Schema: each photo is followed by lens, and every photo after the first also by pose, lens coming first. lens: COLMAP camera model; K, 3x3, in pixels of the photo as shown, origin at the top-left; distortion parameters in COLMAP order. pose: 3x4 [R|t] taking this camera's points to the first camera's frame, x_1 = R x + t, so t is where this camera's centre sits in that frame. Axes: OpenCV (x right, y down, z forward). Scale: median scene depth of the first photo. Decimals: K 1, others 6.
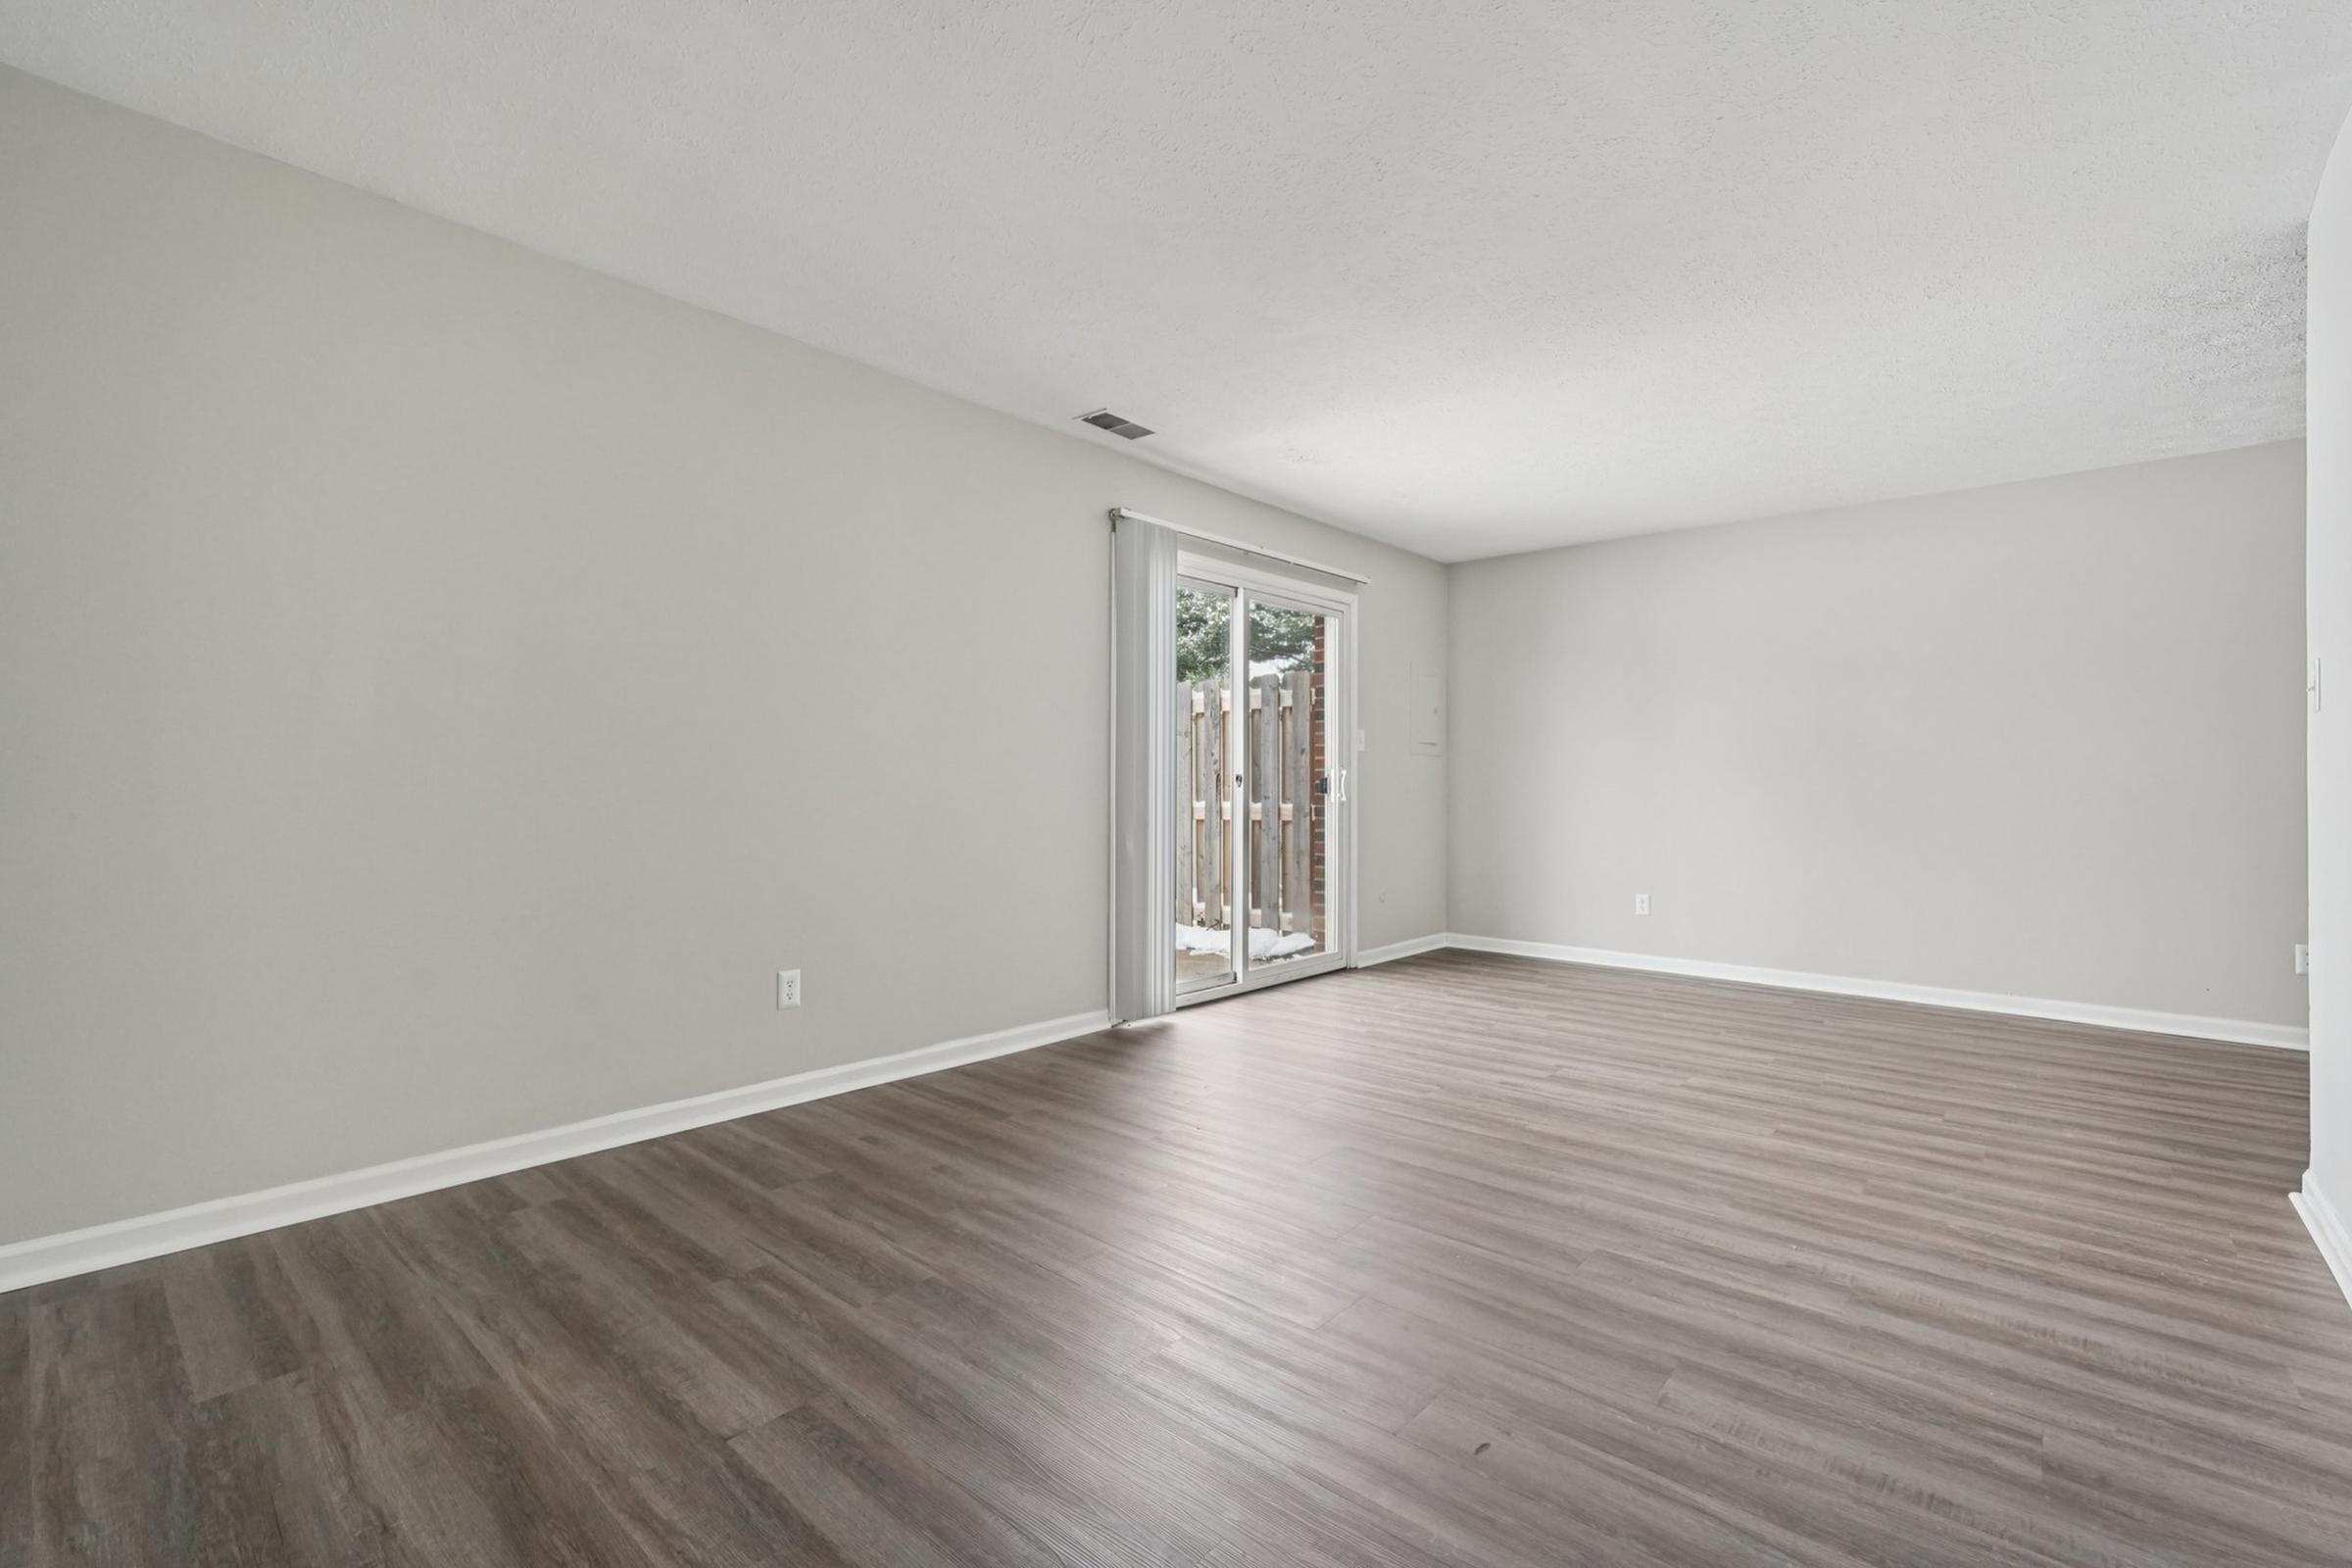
lens RADIAL K [[1033.8, 0, 1173.9], [0, 1033.8, 787.8], [0, 0, 1]] dist [-0.017180, 0.008700]
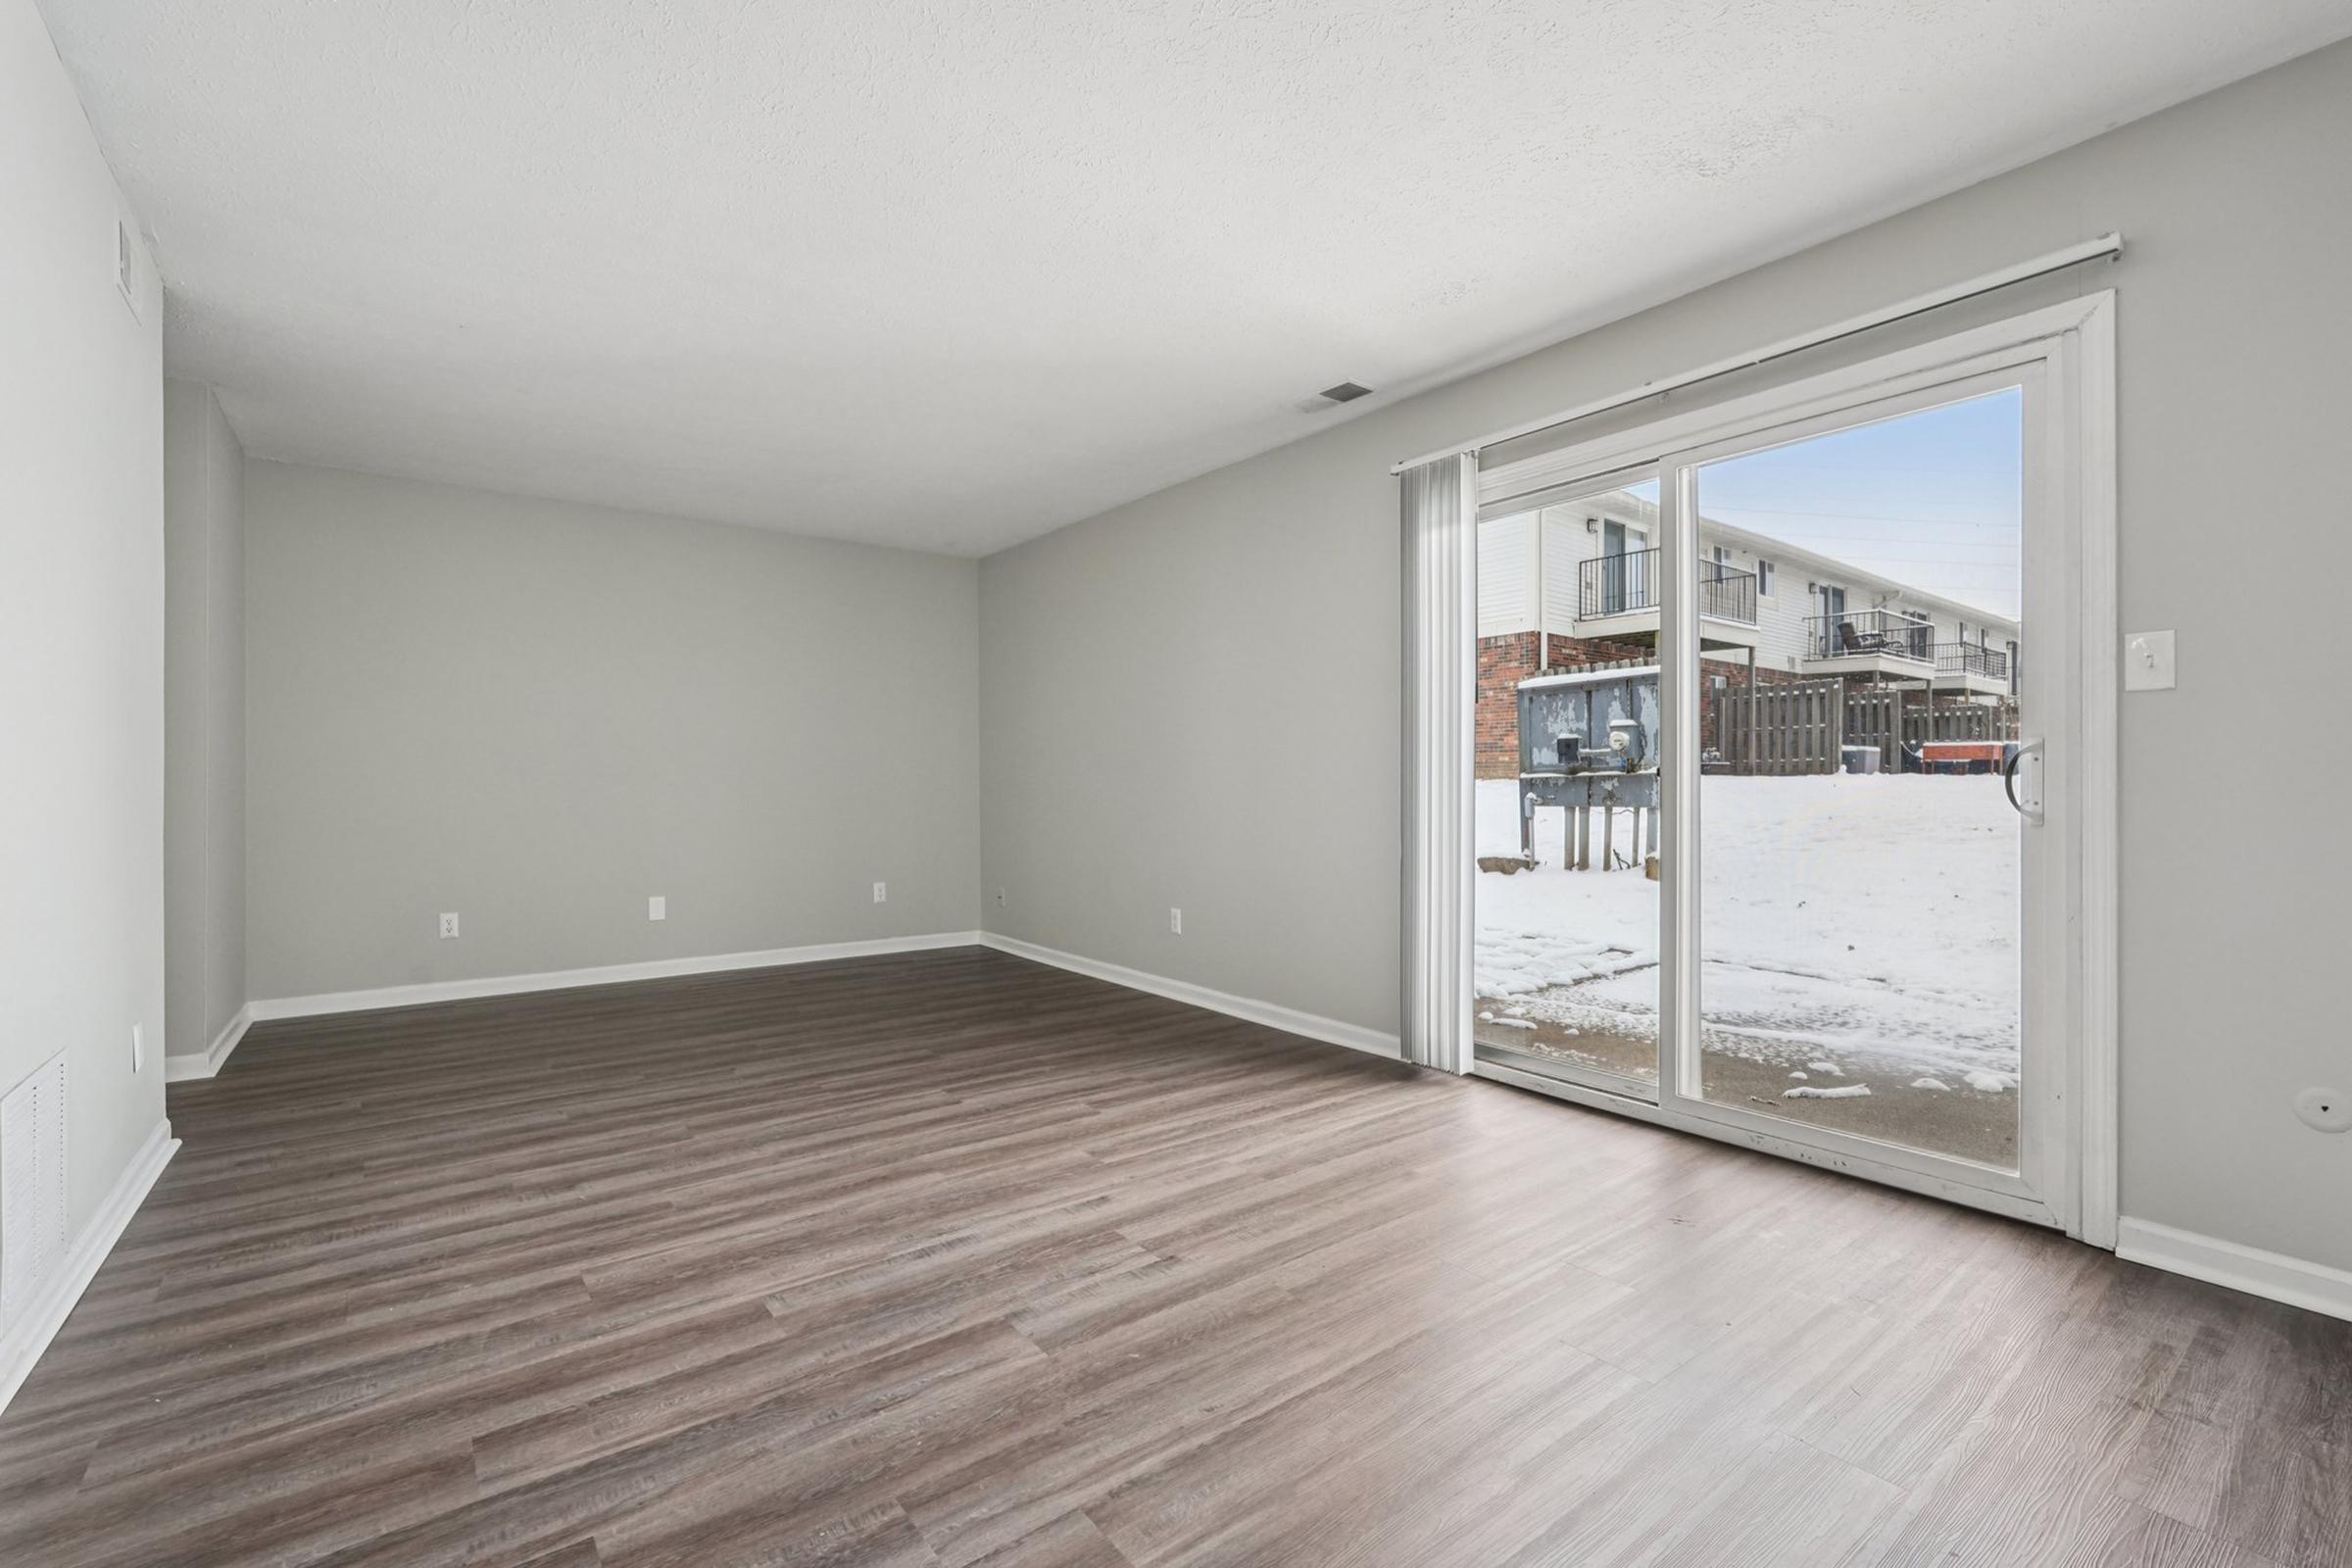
lens RADIAL K [[1033.8, 0, 1173.9], [0, 1033.8, 787.8], [0, 0, 1]] dist [-0.017180, 0.008700]
pose [[-0.192959, -0.001531, -0.981206, 1.452667], [-0.001315, 0.999998, -0.001302, 0.003915], [0.981206, 0.001039, -0.192960, 1.702642]]
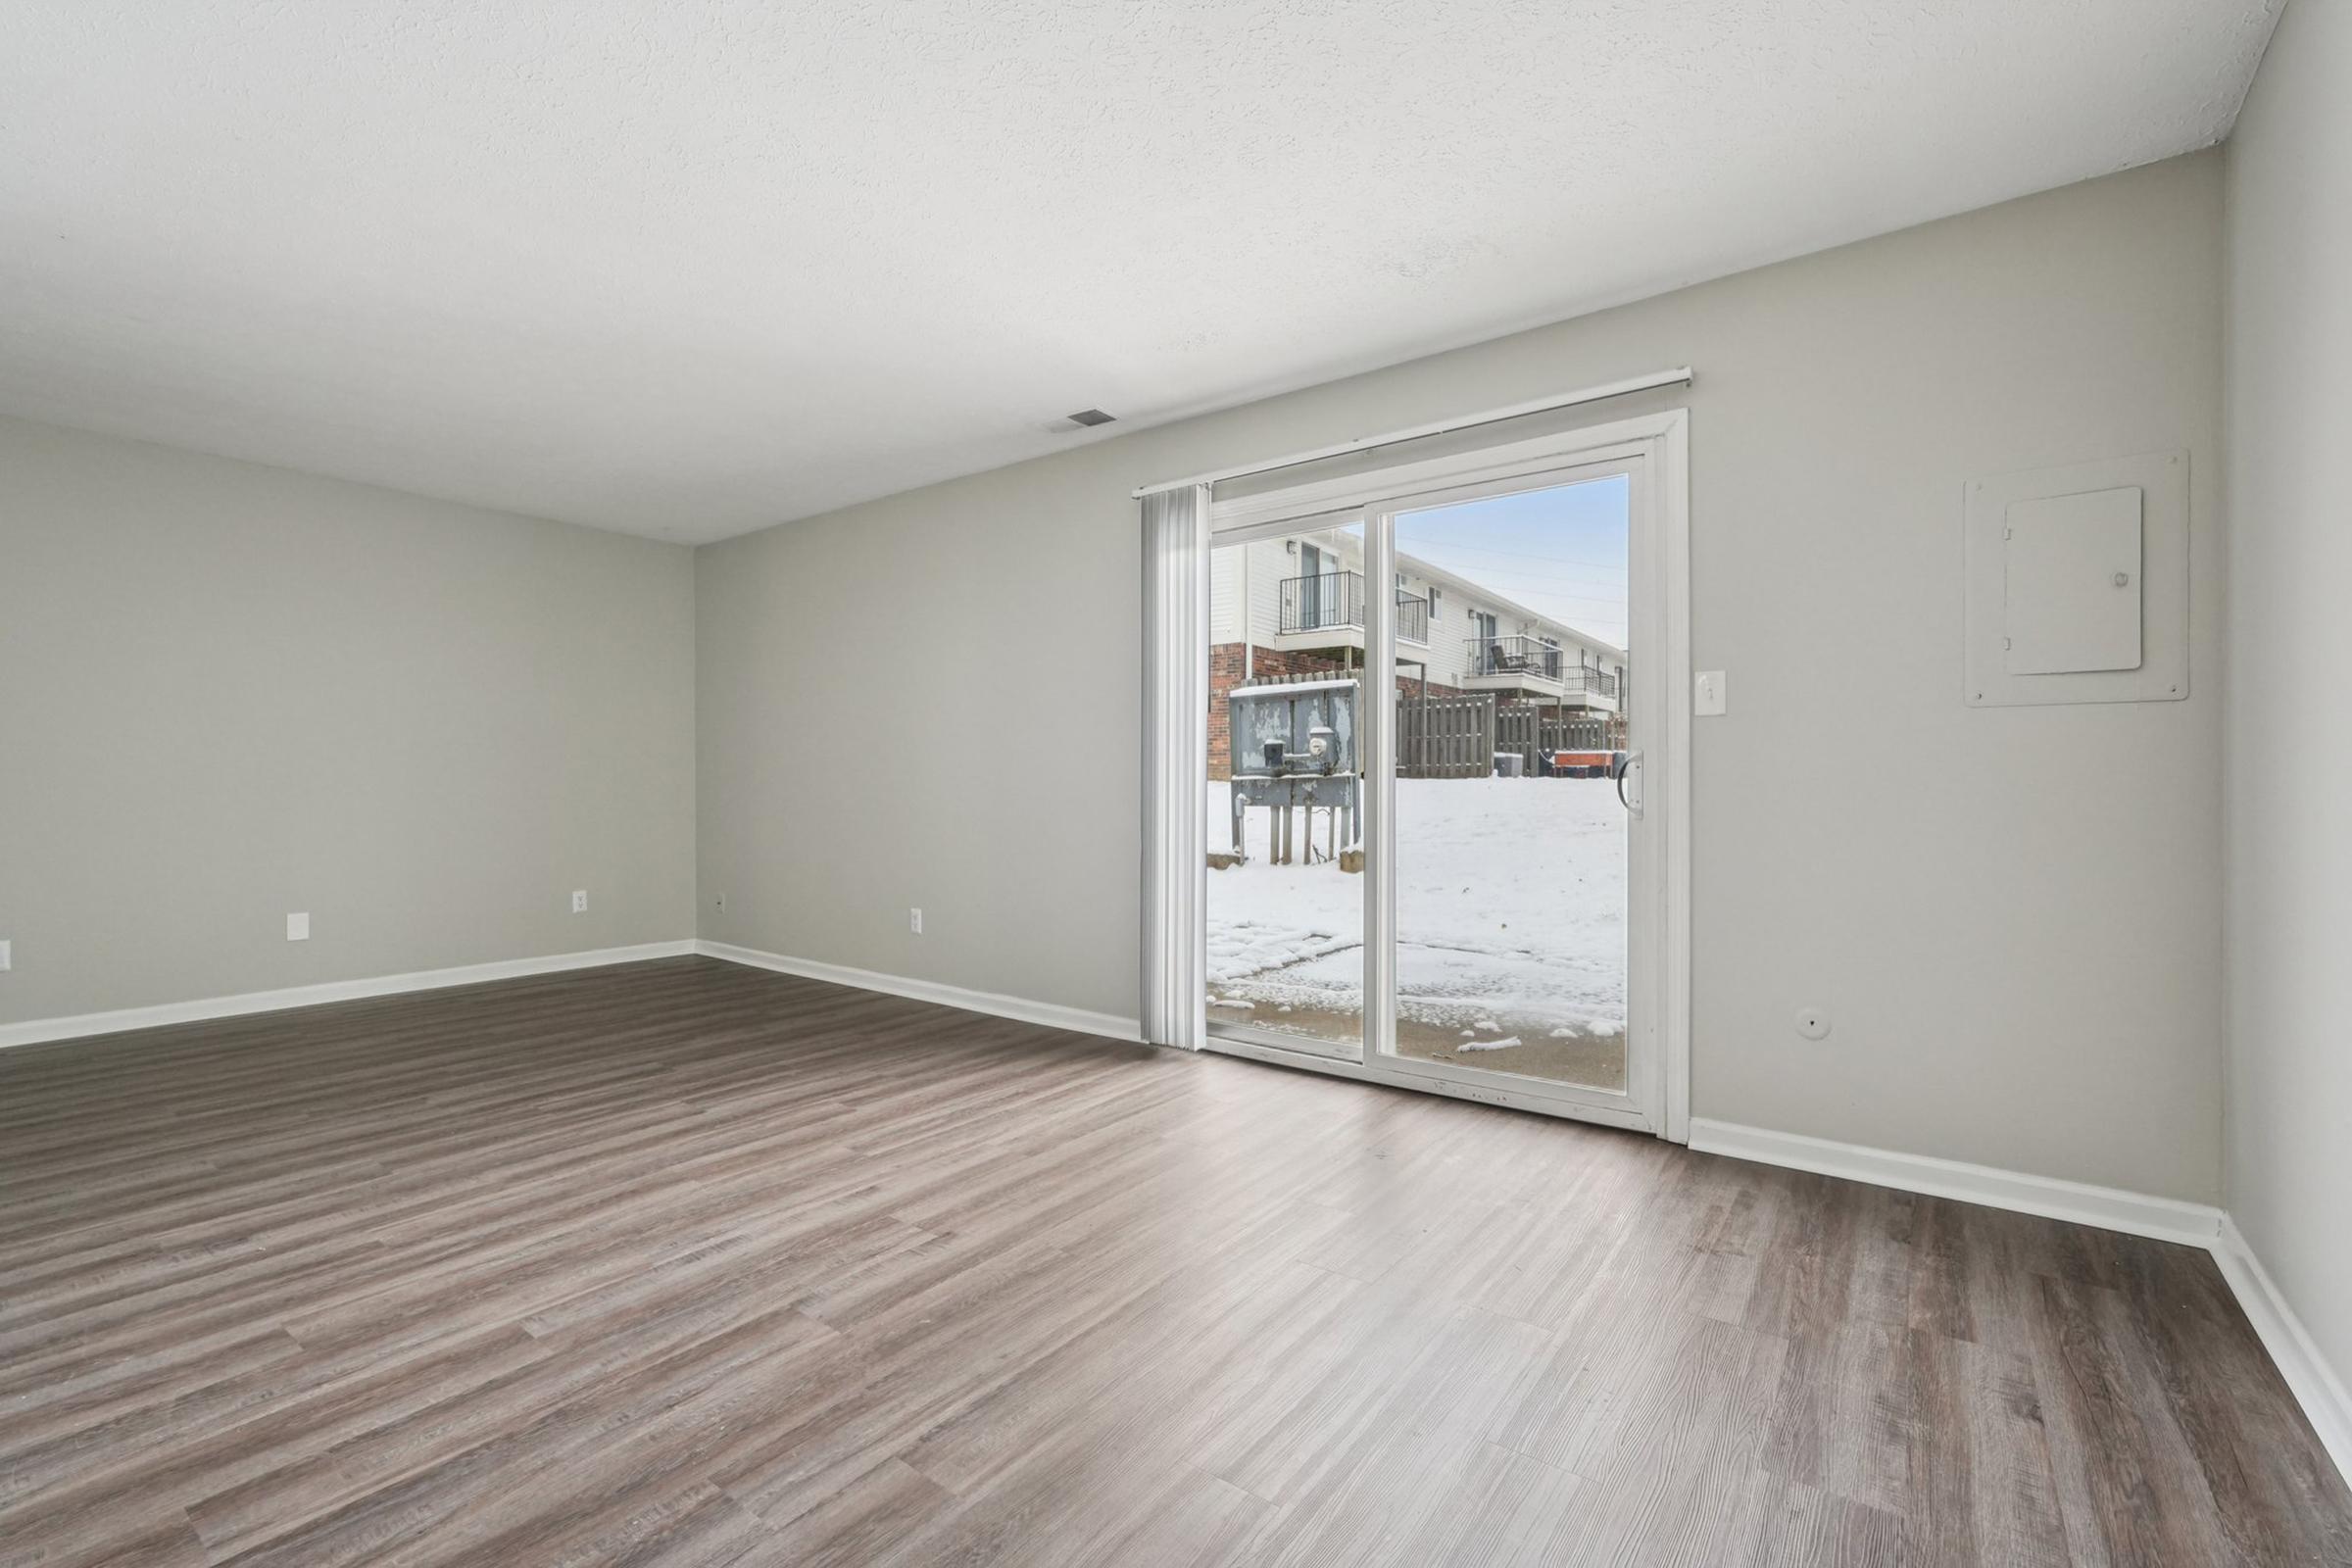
lens RADIAL K [[1031.3, 0, 1176.0], [0, 1031.3, 784.0], [0, 0, 1]] dist [-0.016602, 0.008062]
pose [[0.083980, -0.005932, -0.996450, 1.533884], [-0.002844, 0.999977, -0.006192, 0.003708], [0.996463, 0.003354, 0.083961, 1.655866]]
